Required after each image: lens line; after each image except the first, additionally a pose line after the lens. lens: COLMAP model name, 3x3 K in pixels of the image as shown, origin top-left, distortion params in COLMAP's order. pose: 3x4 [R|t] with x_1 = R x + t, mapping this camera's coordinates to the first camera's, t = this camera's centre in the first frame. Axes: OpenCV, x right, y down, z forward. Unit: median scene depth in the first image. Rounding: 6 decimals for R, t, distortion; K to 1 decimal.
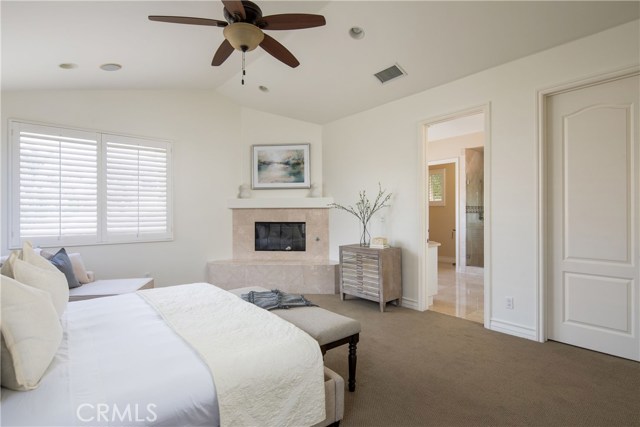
lens RADIAL K [[317.5, 0, 314.0], [0, 317.5, 213.5], [0, 0, 1]] dist [0.001539, 0.000119]
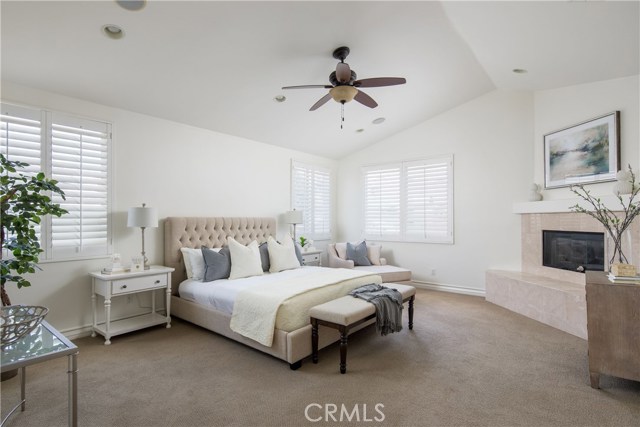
lens RADIAL K [[317.5, 0, 313.6], [0, 317.5, 215.7], [0, 0, 1]] dist [0.001539, 0.000119]
pose [[0.193259, -0.007719, -0.981117, 0.494898], [0.003155, 0.999969, -0.007246, -0.005268], [0.981143, -0.001695, 0.193277, 0.269292]]
